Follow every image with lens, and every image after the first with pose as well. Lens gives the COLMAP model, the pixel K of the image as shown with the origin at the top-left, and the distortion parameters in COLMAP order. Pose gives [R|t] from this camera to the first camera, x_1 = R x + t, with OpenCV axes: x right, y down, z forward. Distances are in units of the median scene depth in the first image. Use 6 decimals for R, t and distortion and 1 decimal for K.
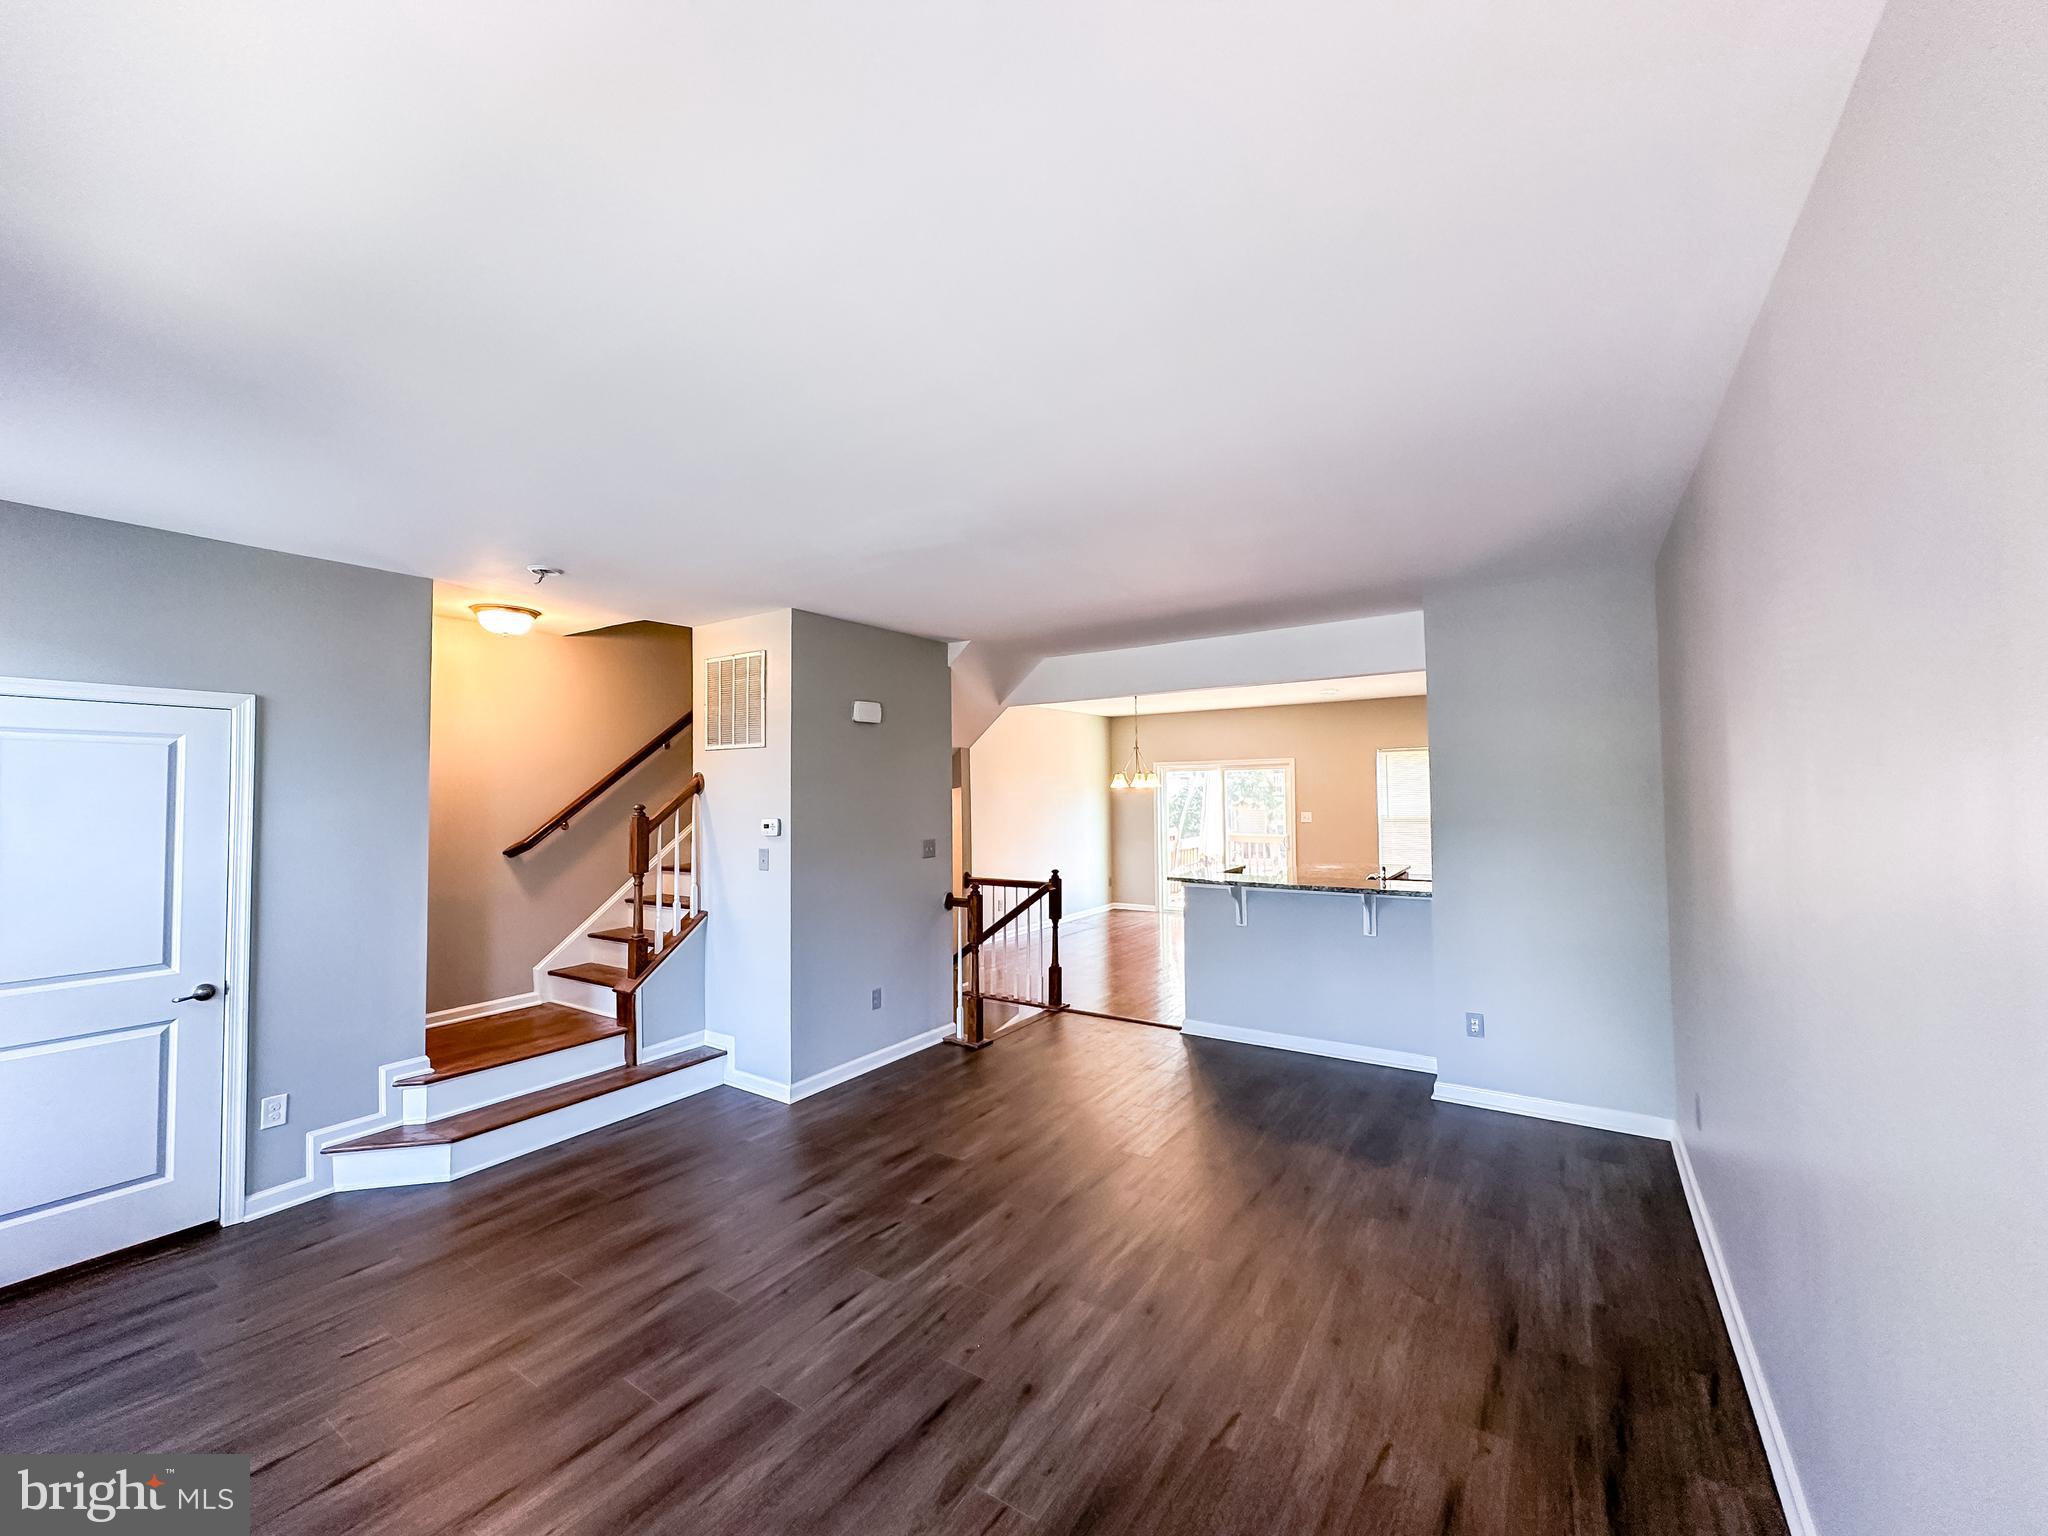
lens RADIAL K [[816.0, 0, 1024.3], [0, 816.0, 770.0], [0, 0, 1]] dist [-0.003523, -0.000659]
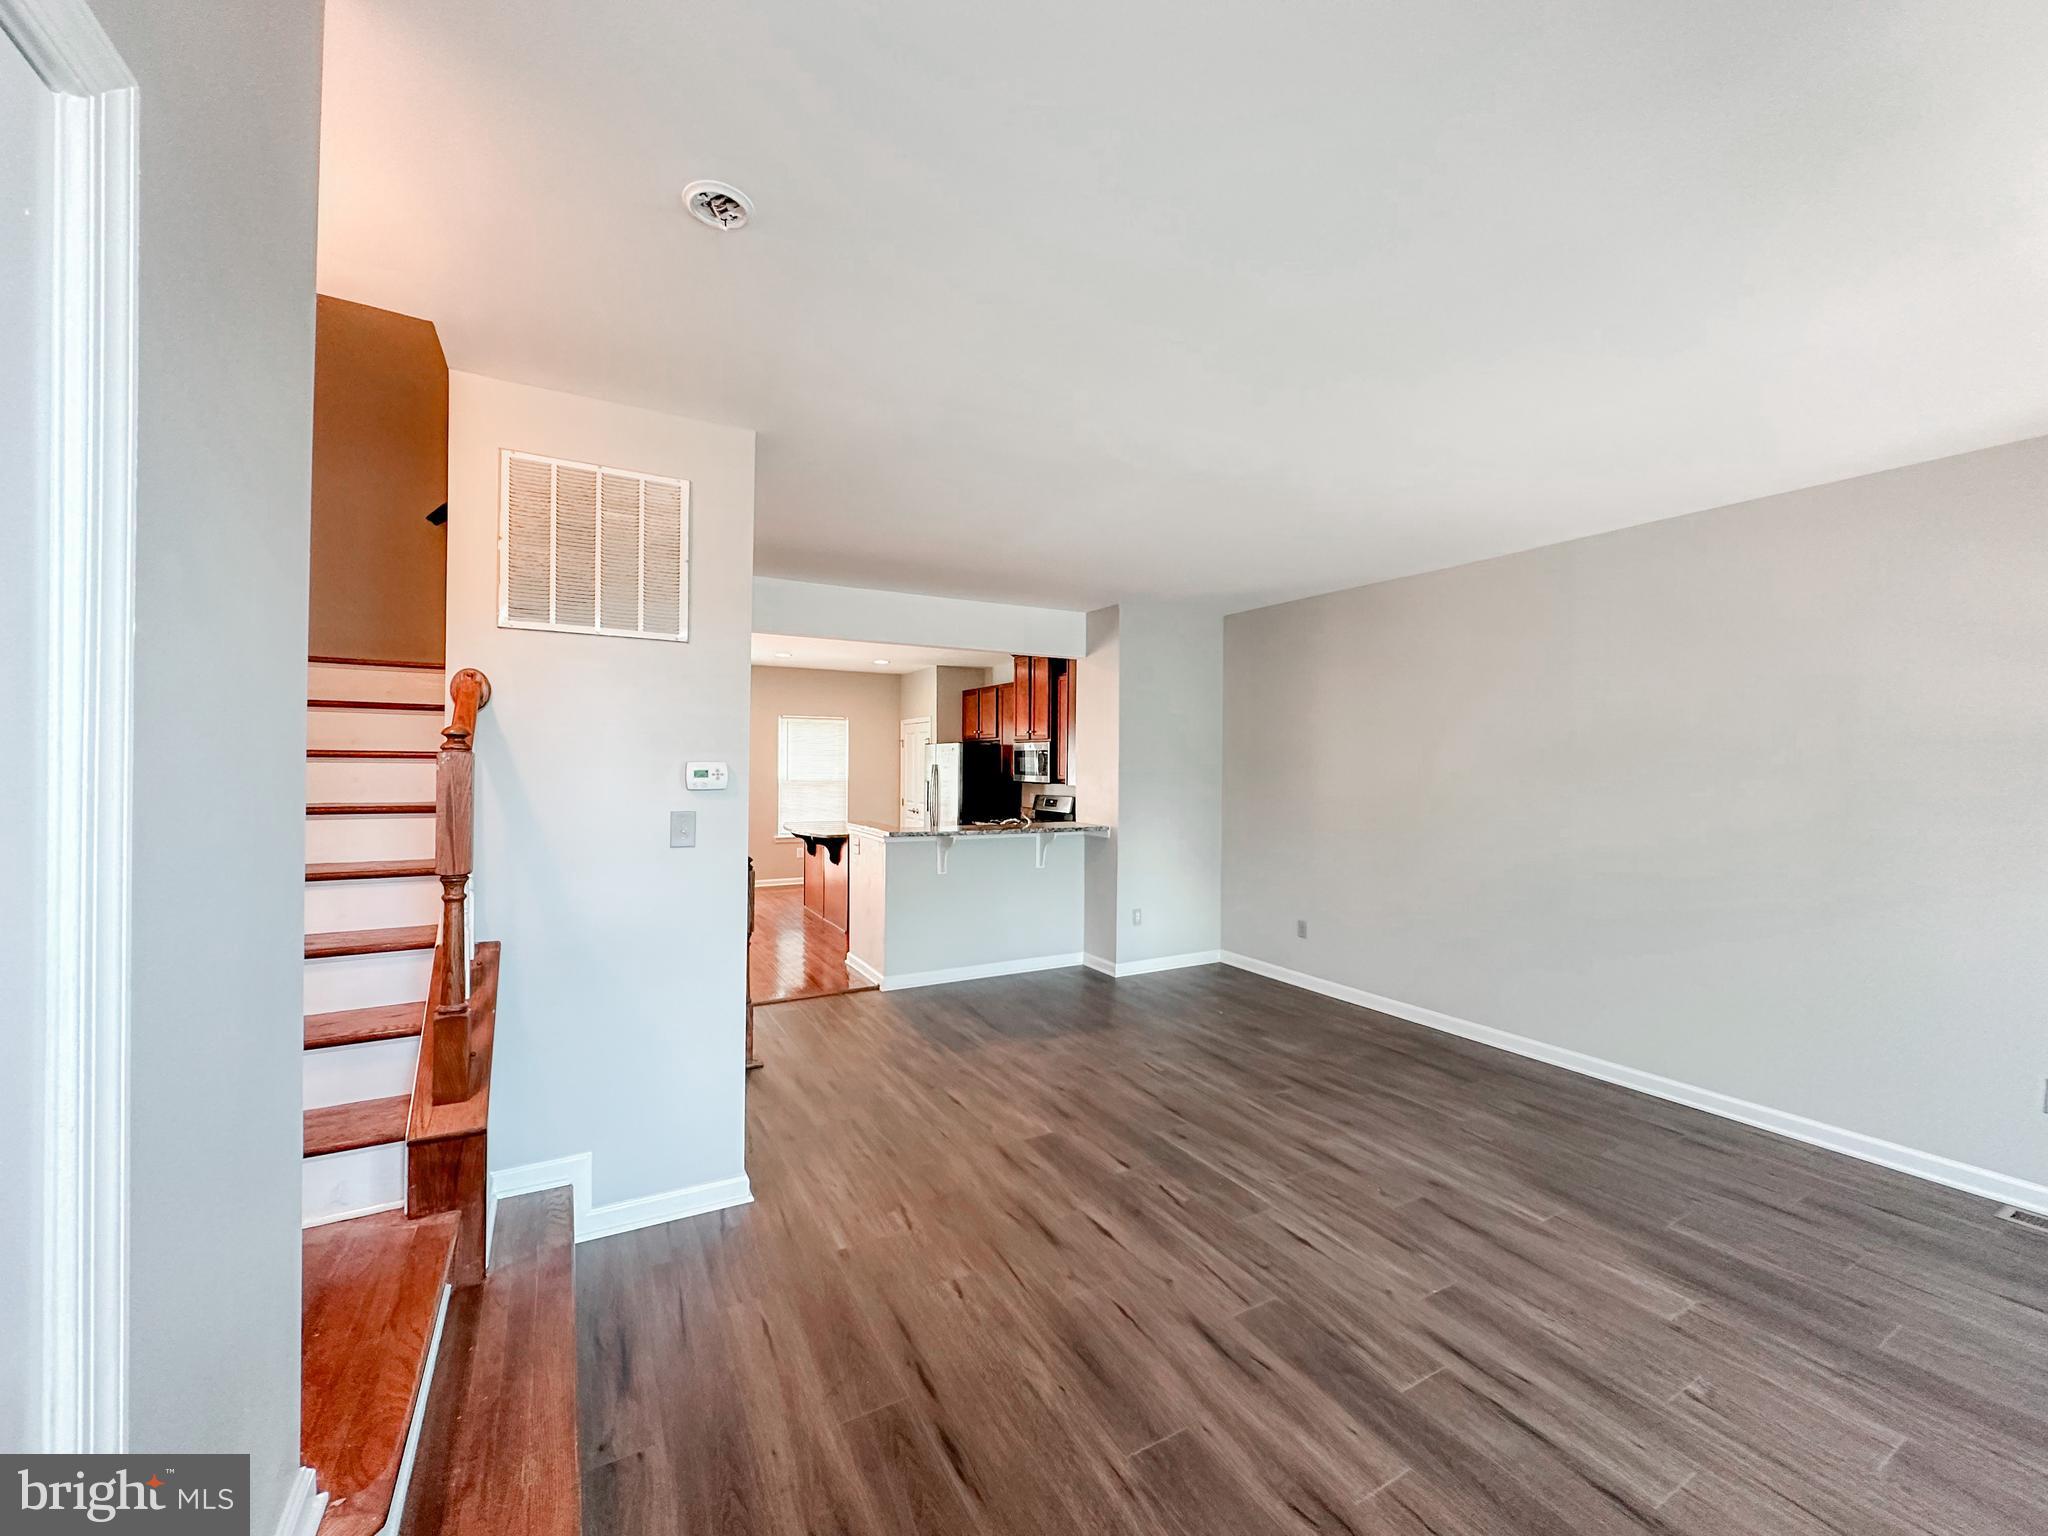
lens RADIAL K [[816.0, 0, 1027.6], [0, 816.0, 767.8], [0, 0, 1]] dist [-0.003523, -0.000659]
pose [[0.455300, 0.012169, 0.890255, -1.183346], [-0.036232, 0.999332, 0.004870, 0.084471], [-0.889601, -0.034473, 0.455436, 0.807861]]
